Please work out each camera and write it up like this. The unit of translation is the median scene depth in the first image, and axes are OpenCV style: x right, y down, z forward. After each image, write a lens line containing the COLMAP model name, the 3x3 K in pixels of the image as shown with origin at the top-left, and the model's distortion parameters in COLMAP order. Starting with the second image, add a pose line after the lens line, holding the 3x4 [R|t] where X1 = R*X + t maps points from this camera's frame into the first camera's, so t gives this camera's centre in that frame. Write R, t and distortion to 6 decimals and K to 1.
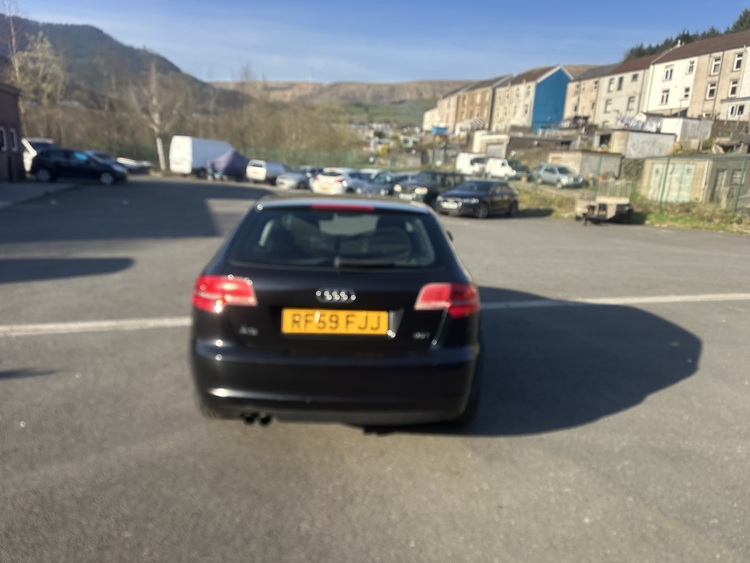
lens RADIAL K [[521.1, 0, 372.9], [0, 521.1, 283.0], [0, 0, 1]] dist [0.115449, -0.112318]
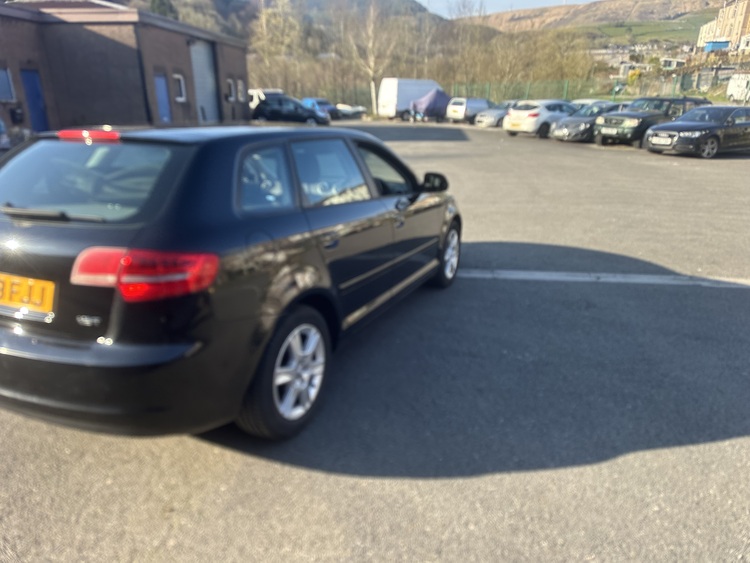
lens RADIAL K [[521.1, 0, 372.9], [0, 521.1, 283.0], [0, 0, 1]] dist [0.115449, -0.112318]
pose [[0.902748, 0.097535, -0.418968, 0.049566], [-0.053889, 0.991925, 0.114804, -0.003228], [0.426782, -0.081061, 0.900714, 0.038124]]
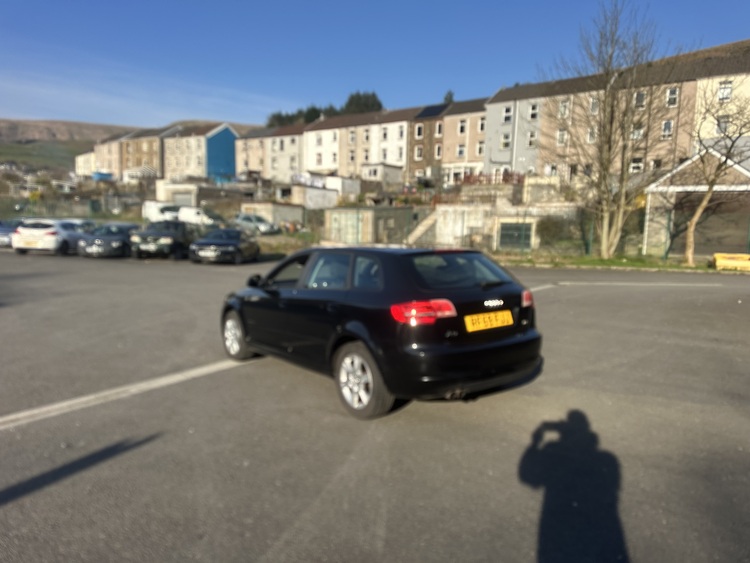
lens RADIAL K [[521.1, 0, 372.9], [0, 521.1, 283.0], [0, 0, 1]] dist [0.115449, -0.112318]
pose [[0.805085, -0.090404, 0.586229, -0.087122], [0.141268, 0.989102, -0.041475, -0.001439], [-0.576091, 0.116206, 0.809083, -0.005712]]
